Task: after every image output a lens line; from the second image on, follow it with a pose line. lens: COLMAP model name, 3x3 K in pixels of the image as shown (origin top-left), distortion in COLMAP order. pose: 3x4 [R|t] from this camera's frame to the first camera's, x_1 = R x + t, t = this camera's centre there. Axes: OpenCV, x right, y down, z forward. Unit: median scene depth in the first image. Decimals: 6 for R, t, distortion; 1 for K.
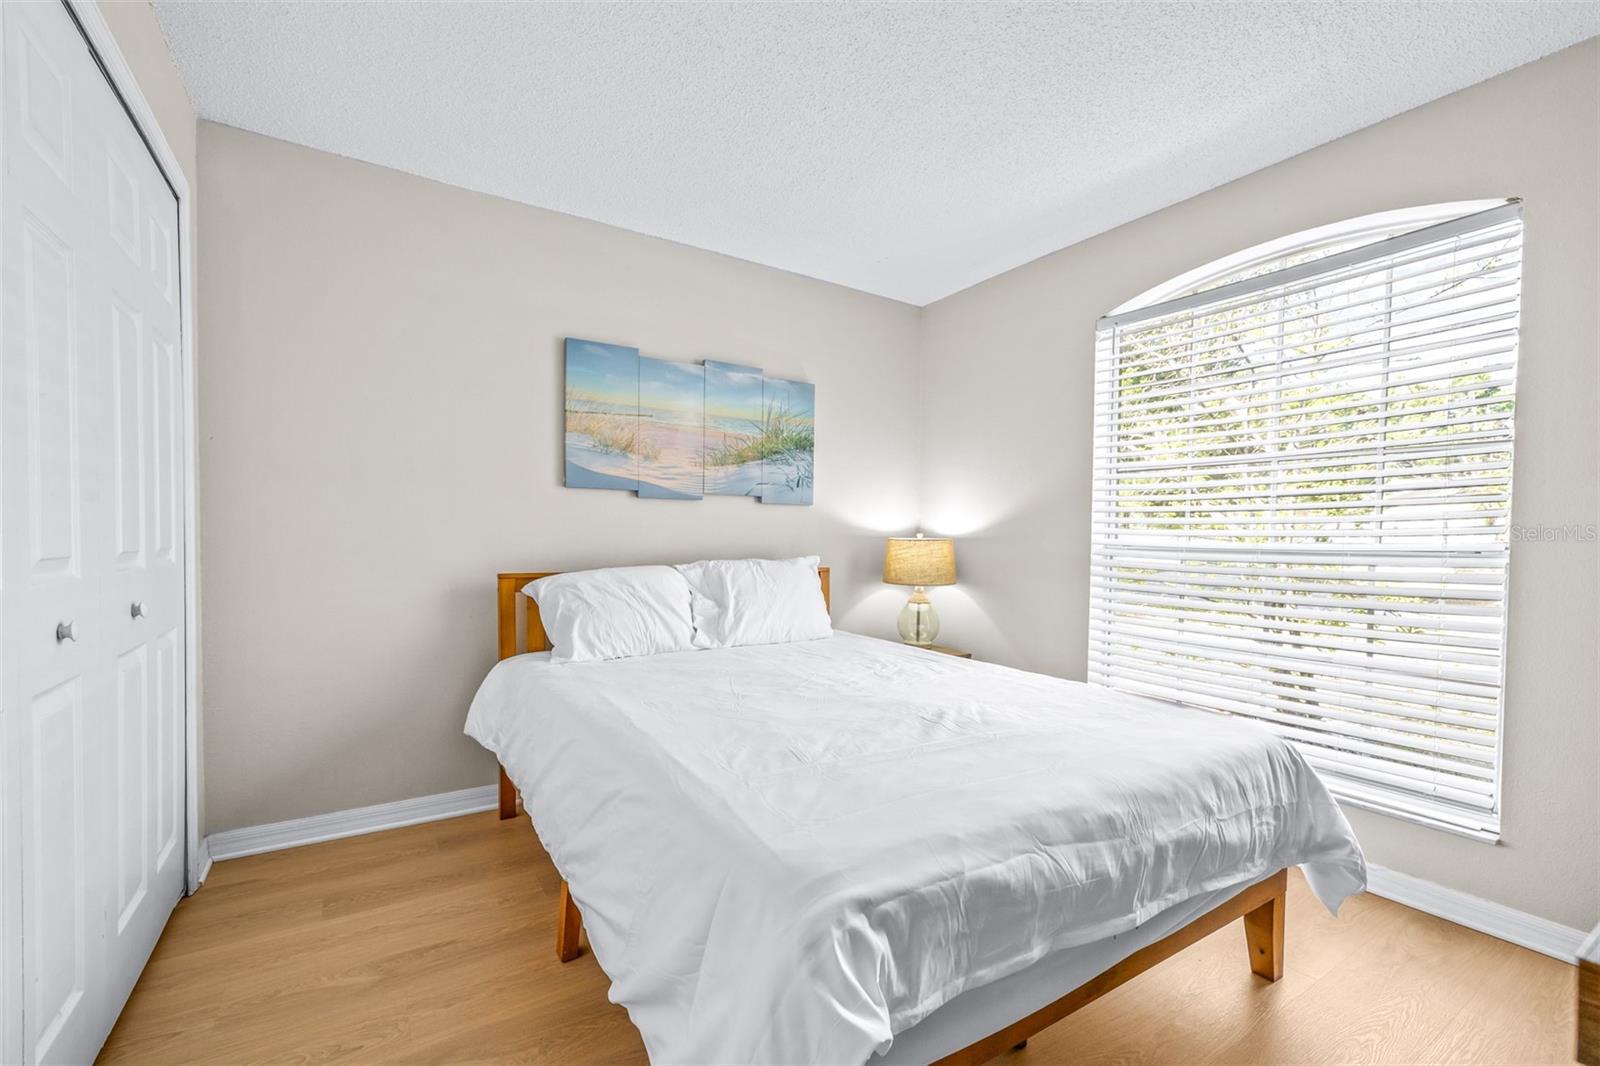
lens RADIAL K [[695.6, 0, 806.3], [0, 695.6, 554.7], [0, 0, 1]] dist [0.000695, -0.000212]
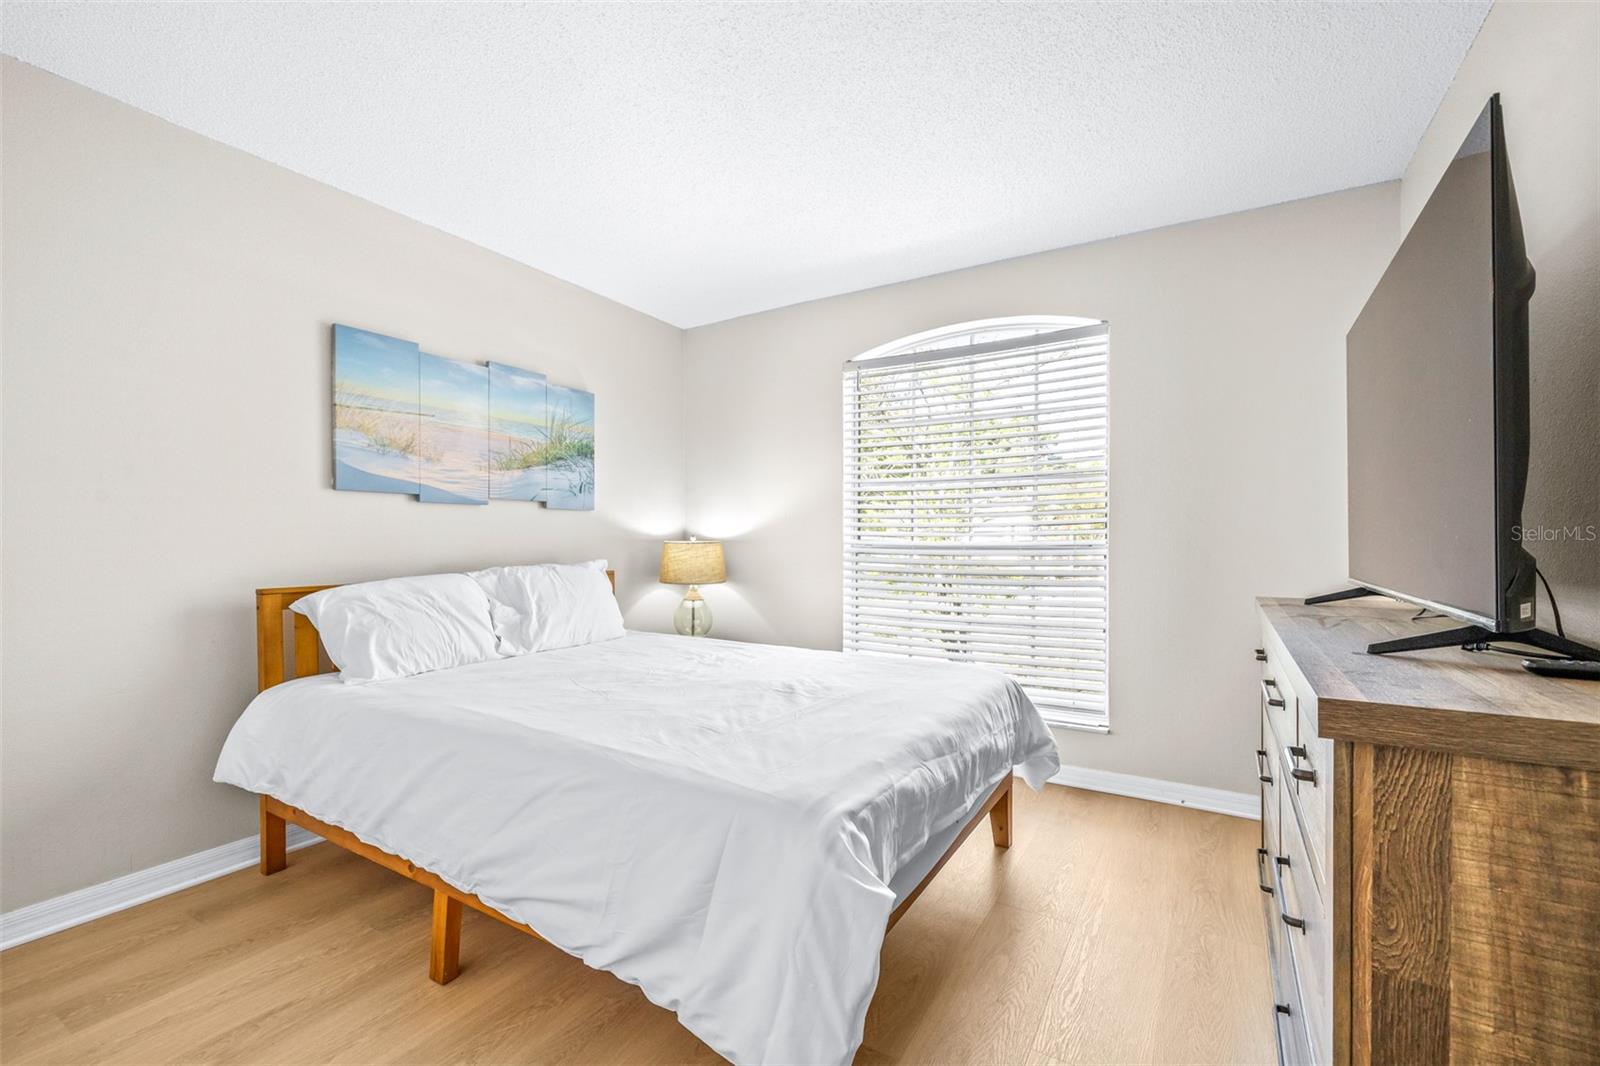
lens RADIAL K [[678.7, 0, 806.8], [0, 678.7, 545.3], [0, 0, 1]] dist [-0.000141, 0.000023]
pose [[0.897849, -0.016289, 0.440001, -0.180476], [0.023334, 0.999671, -0.010607, -0.002016], [-0.439684, 0.019791, 0.897934, -0.048877]]
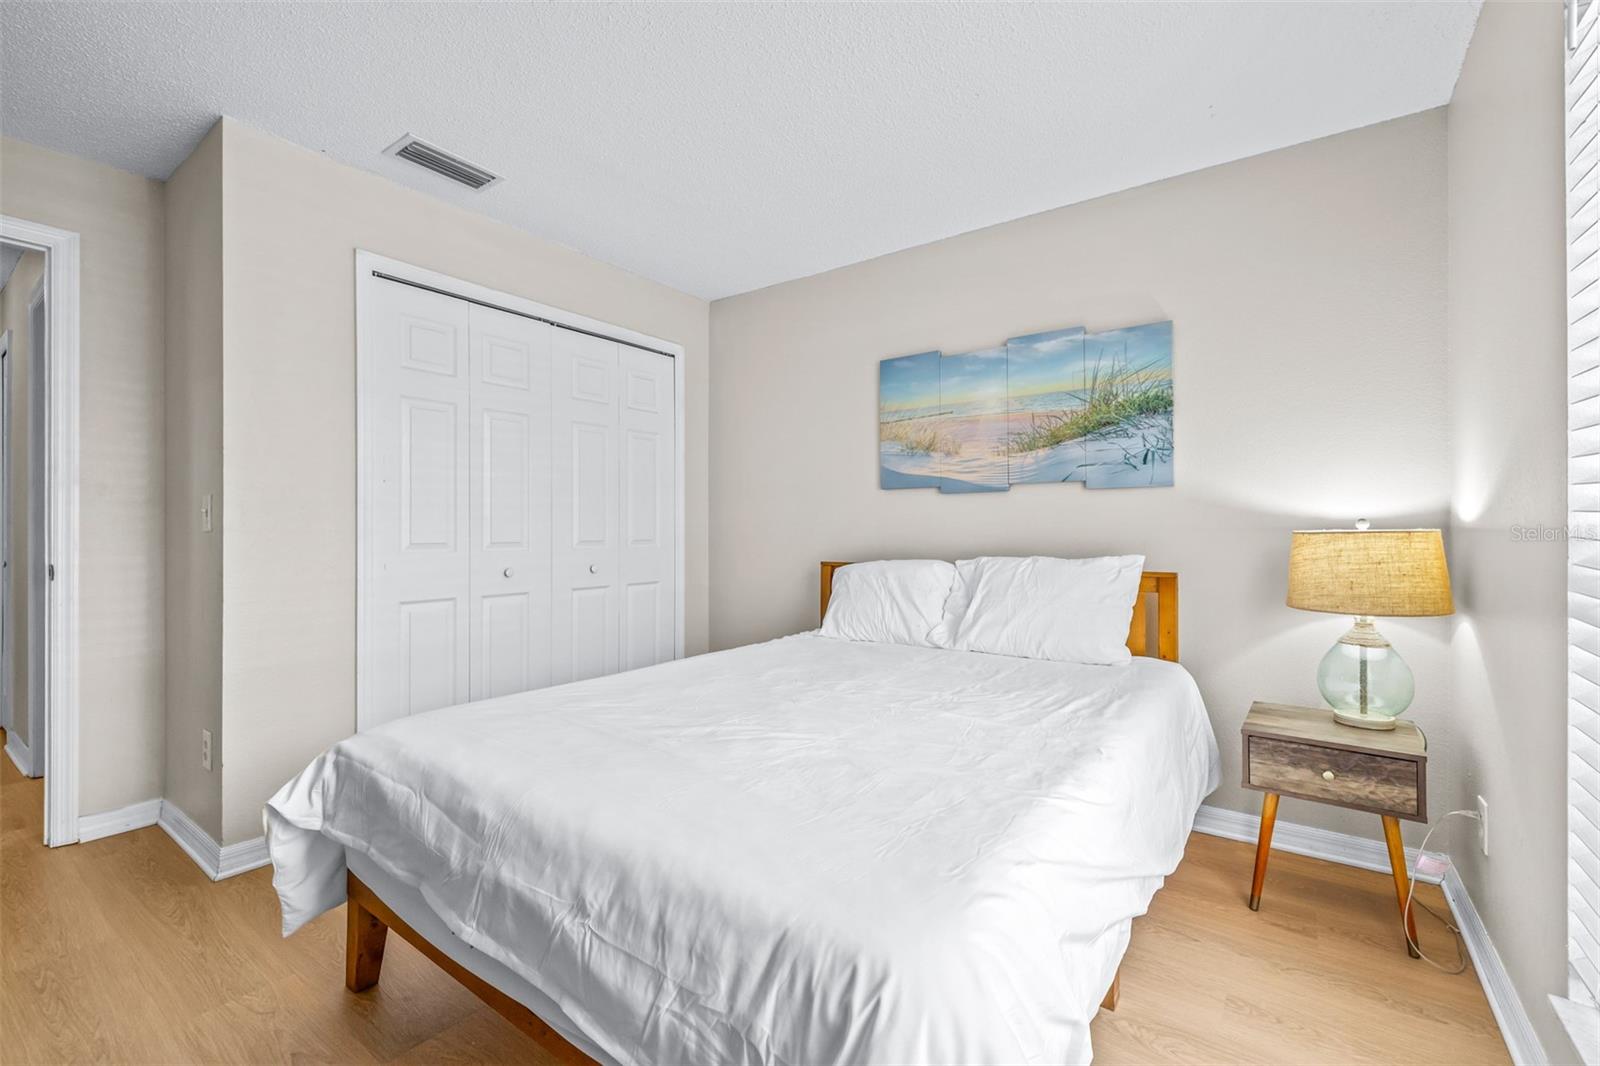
lens RADIAL K [[678.2, 0, 800.0], [0, 678.2, 533.0], [0, 0, 1]] dist [-0.000892, -0.000160]
pose [[0.351894, -0.008629, -0.936000, 0.637528], [-0.019805, 0.999665, -0.016662, -0.003380], [0.935830, 0.024401, 0.351605, 0.464486]]
